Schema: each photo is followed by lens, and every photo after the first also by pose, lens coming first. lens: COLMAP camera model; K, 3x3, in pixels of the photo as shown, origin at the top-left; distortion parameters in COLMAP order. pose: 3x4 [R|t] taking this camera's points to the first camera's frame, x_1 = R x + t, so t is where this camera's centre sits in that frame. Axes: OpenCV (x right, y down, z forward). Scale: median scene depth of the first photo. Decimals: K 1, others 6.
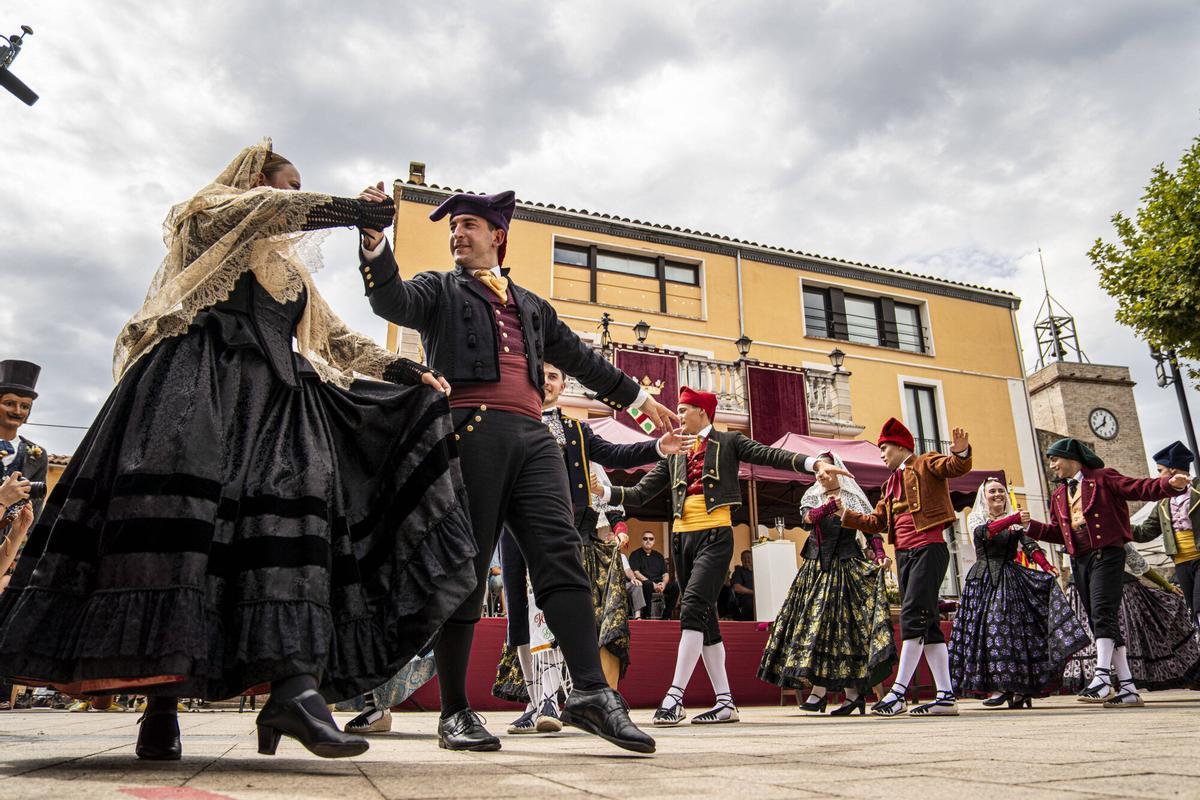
lens RADIAL K [[862.4, 0, 607.6], [0, 862.4, 390.6], [0, 0, 1]] dist [-0.101644, 0.058155]
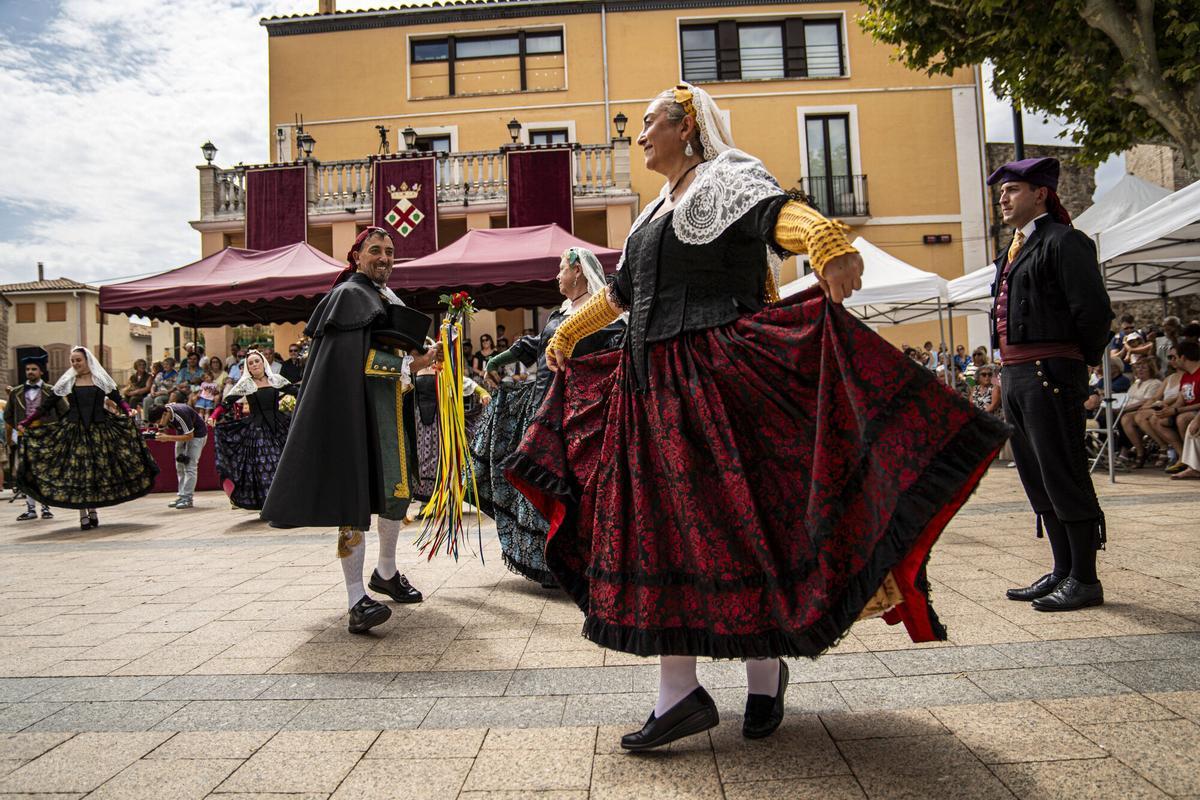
lens RADIAL K [[853.1, 0, 608.7], [0, 853.1, 396.3], [0, 0, 1]] dist [-0.118315, 0.066470]
pose [[0.932569, -0.049250, -0.357617, 0.596614], [0.161283, 0.943124, 0.290696, -0.026537], [0.322961, -0.328771, 0.887472, 0.047450]]
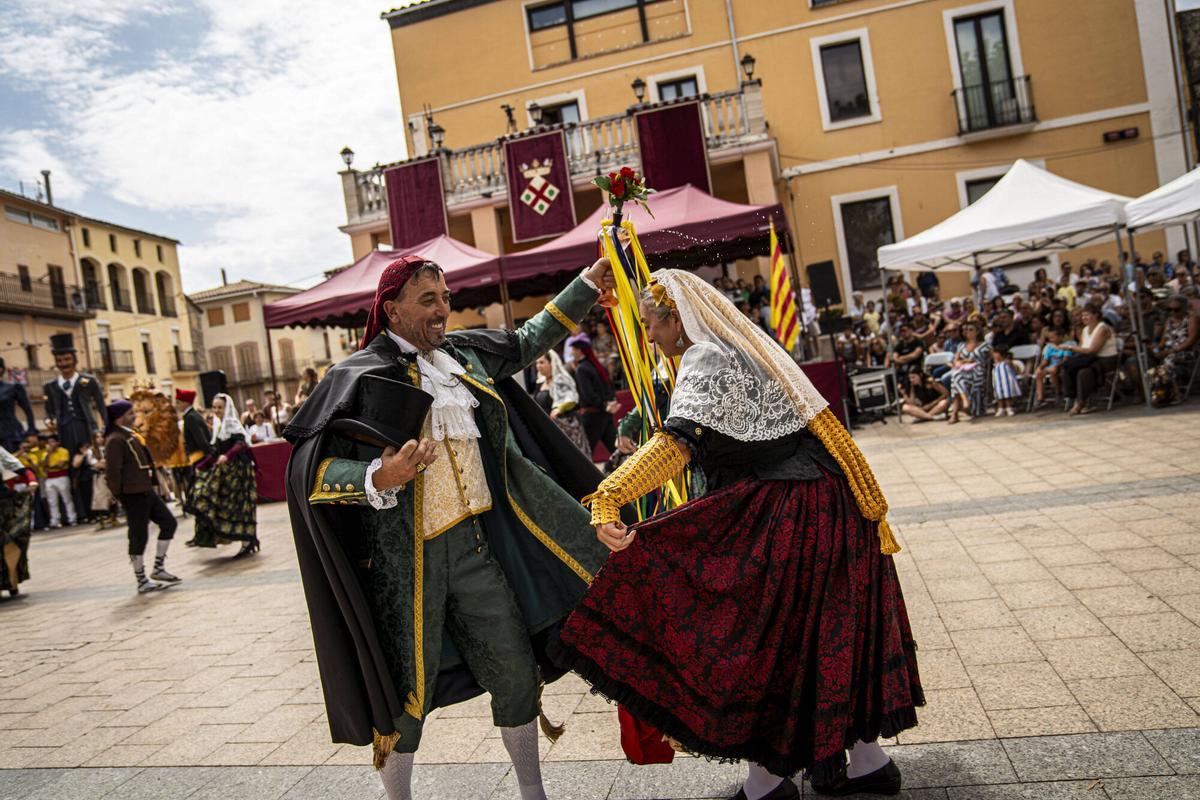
lens RADIAL K [[862.4, 0, 601.8], [0, 862.4, 396.4], [0, 0, 1]] dist [-0.101644, 0.058155]
pose [[0.830795, -0.104973, -0.546589, 0.612705], [0.314933, 0.898381, 0.306151, -0.047441], [0.458908, -0.426488, 0.779431, 0.068553]]
